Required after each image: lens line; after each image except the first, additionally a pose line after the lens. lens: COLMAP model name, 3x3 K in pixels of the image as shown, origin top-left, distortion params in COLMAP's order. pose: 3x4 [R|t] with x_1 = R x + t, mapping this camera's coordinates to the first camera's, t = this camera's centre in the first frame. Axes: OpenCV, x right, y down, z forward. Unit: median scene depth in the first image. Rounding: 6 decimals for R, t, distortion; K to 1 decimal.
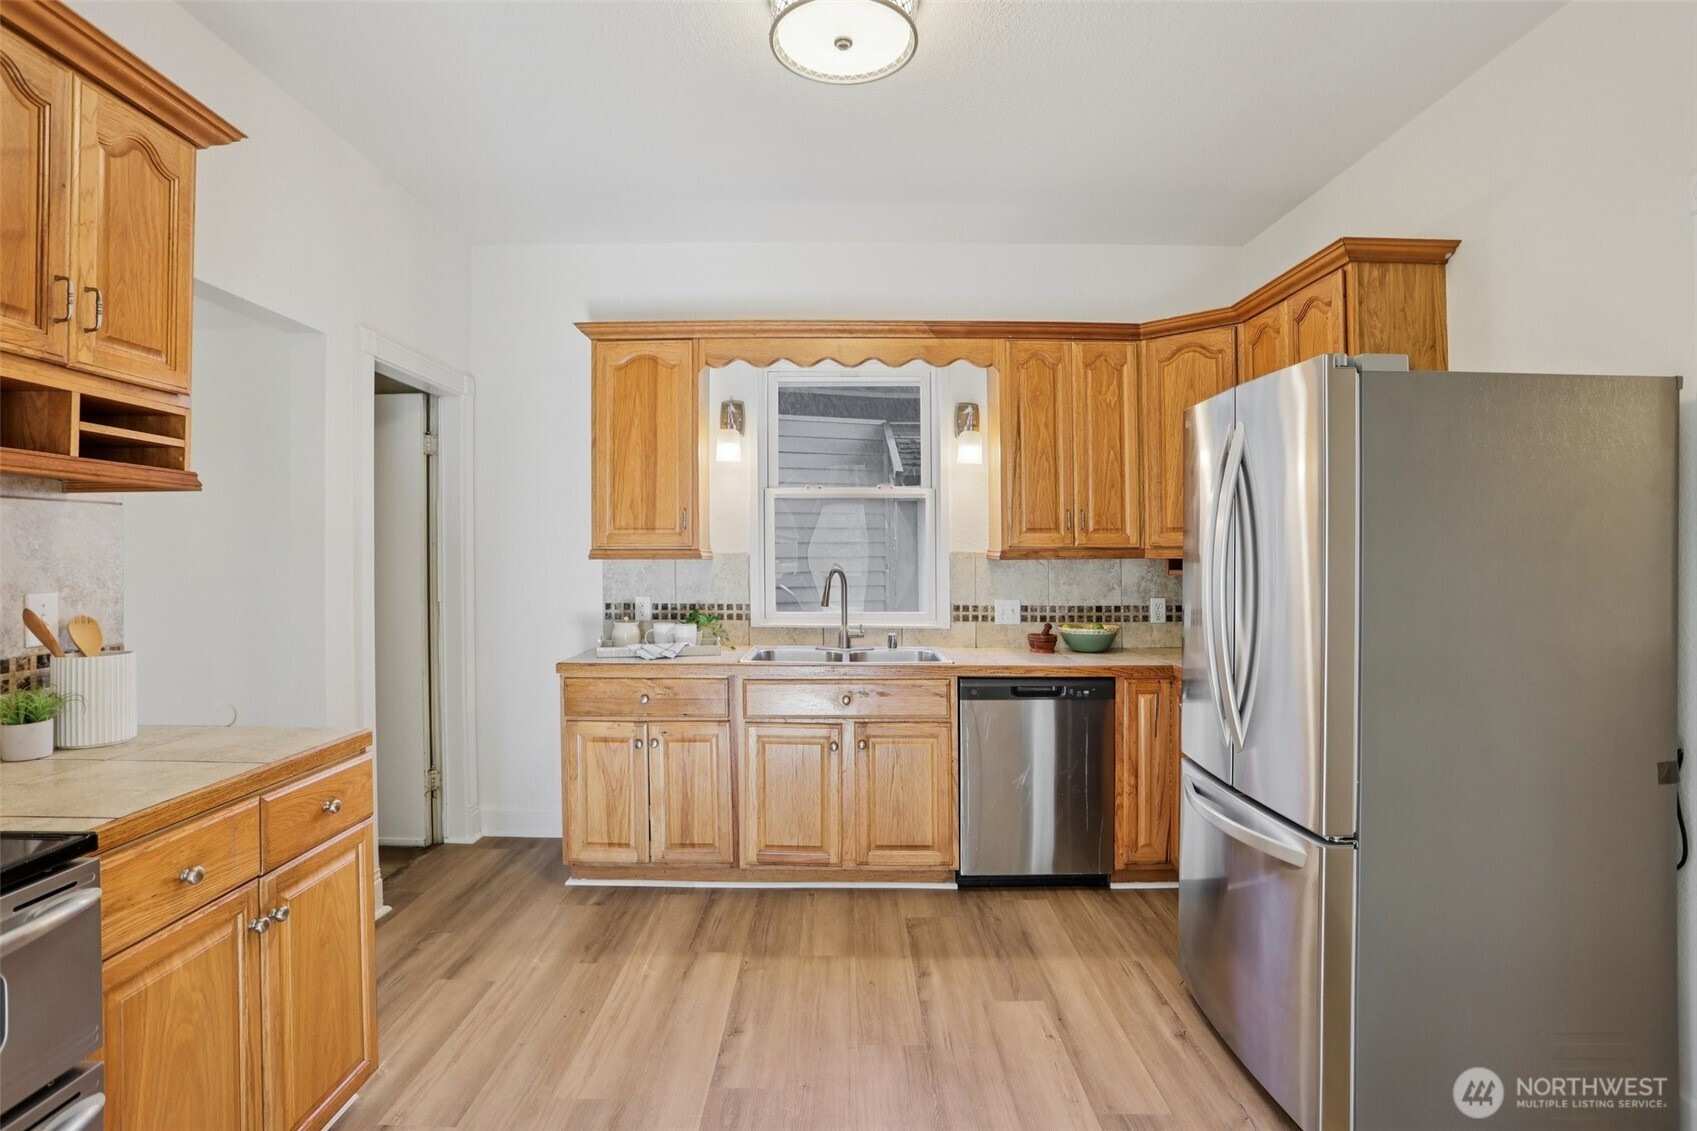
lens RADIAL K [[838.5, 0, 831.7], [0, 838.5, 545.7], [0, 0, 1]] dist [-0.060186, 0.018687]
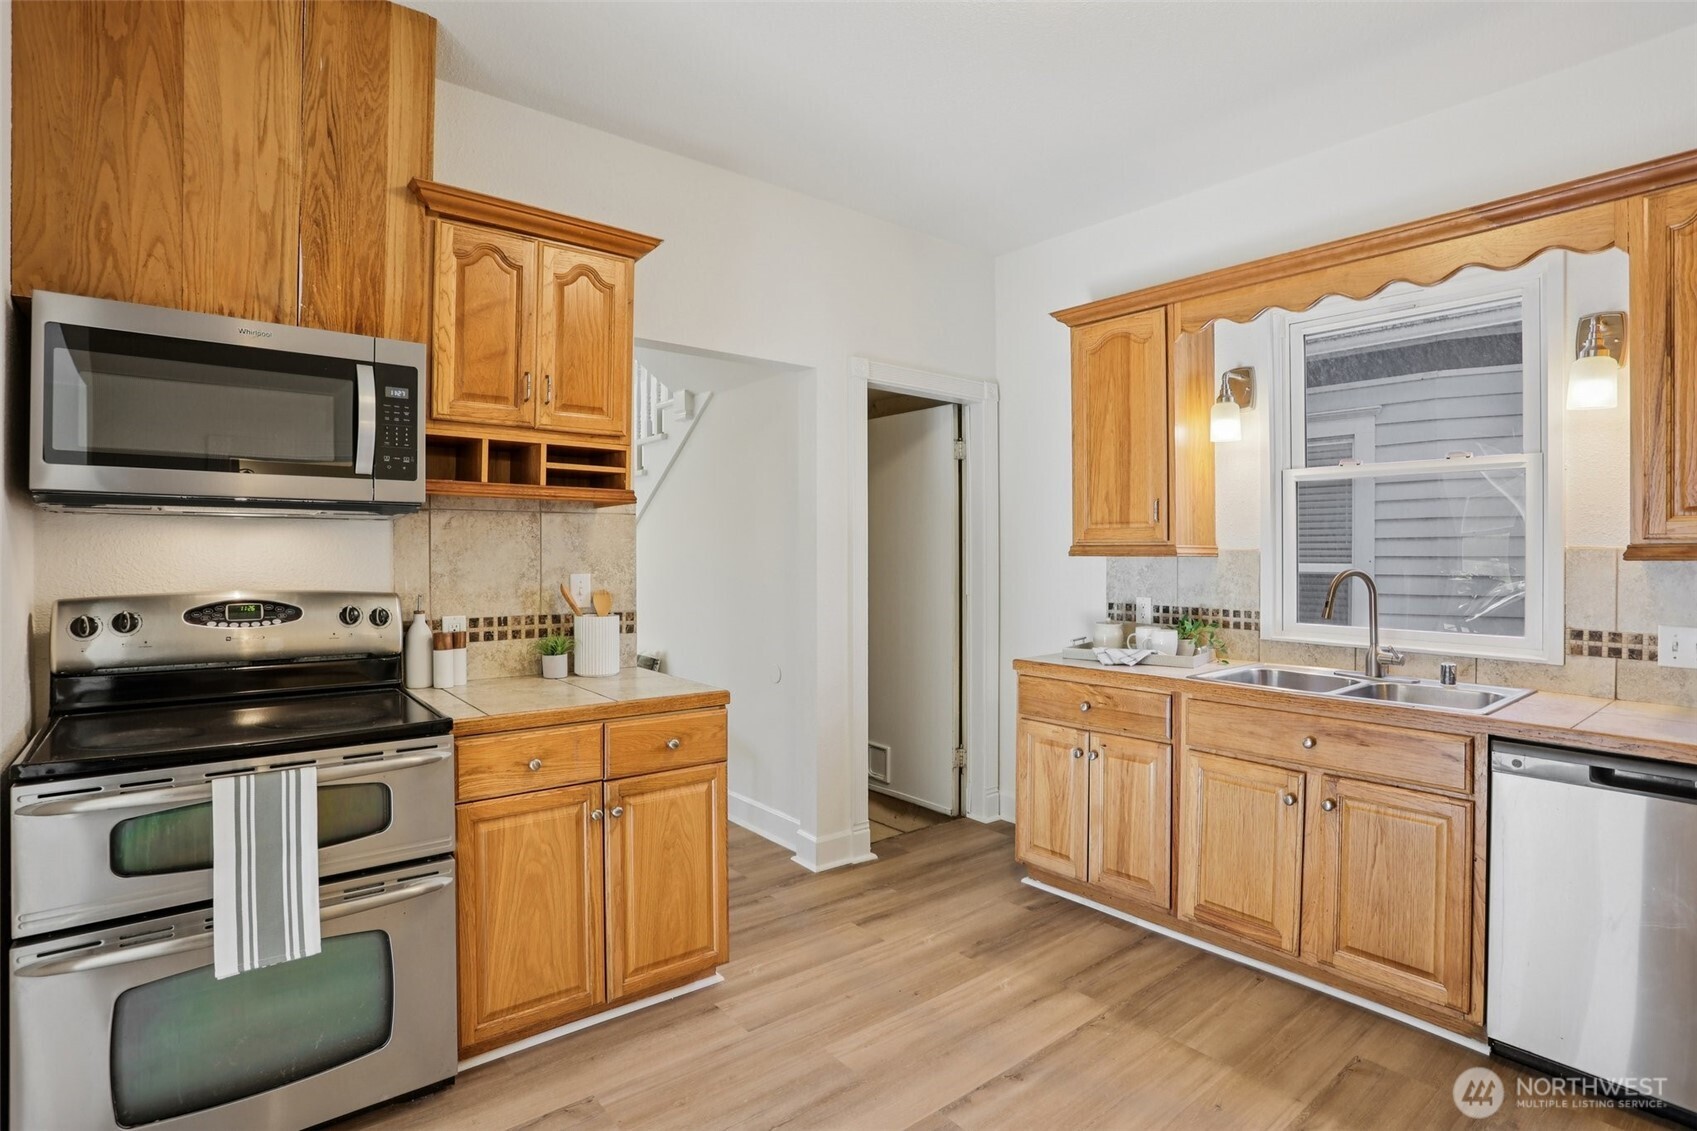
lens RADIAL K [[838.5, 0, 809.7], [0, 838.5, 552.7], [0, 0, 1]] dist [-0.060186, 0.018687]
pose [[0.639051, 0.002727, -0.769160, 0.299841], [0.005180, 0.999956, 0.007849, 0.004105], [0.769147, -0.009000, 0.639008, 0.177615]]
